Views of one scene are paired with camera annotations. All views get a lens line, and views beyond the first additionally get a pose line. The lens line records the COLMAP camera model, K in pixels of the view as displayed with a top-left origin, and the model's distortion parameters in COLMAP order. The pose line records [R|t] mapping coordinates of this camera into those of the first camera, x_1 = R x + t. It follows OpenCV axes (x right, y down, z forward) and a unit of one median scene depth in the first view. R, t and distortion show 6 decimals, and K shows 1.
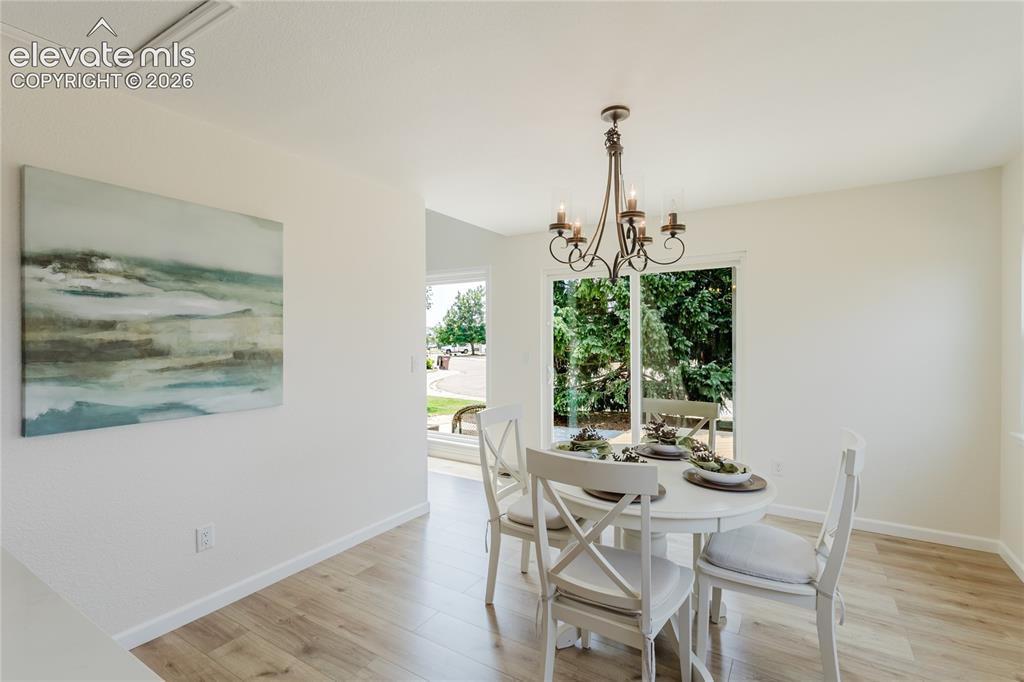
lens RADIAL K [[469.7, 0, 512.8], [0, 469.7, 339.7], [0, 0, 1]] dist [0.000001, 0.002374]
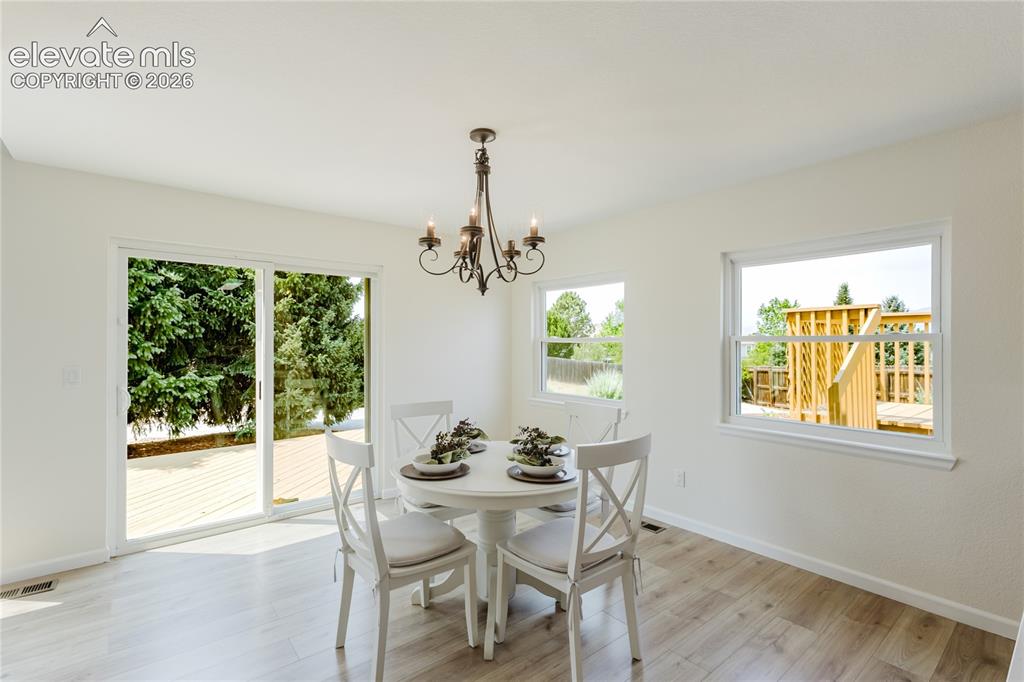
lens RADIAL K [[469.7, 0, 509.8], [0, 469.7, 343.3], [0, 0, 1]] dist [0.000001, 0.002374]
pose [[0.322113, 0.007278, 0.946673, -0.864672], [0.000449, 0.999969, -0.007840, 0.007832], [-0.946701, 0.002951, 0.322099, 0.682039]]
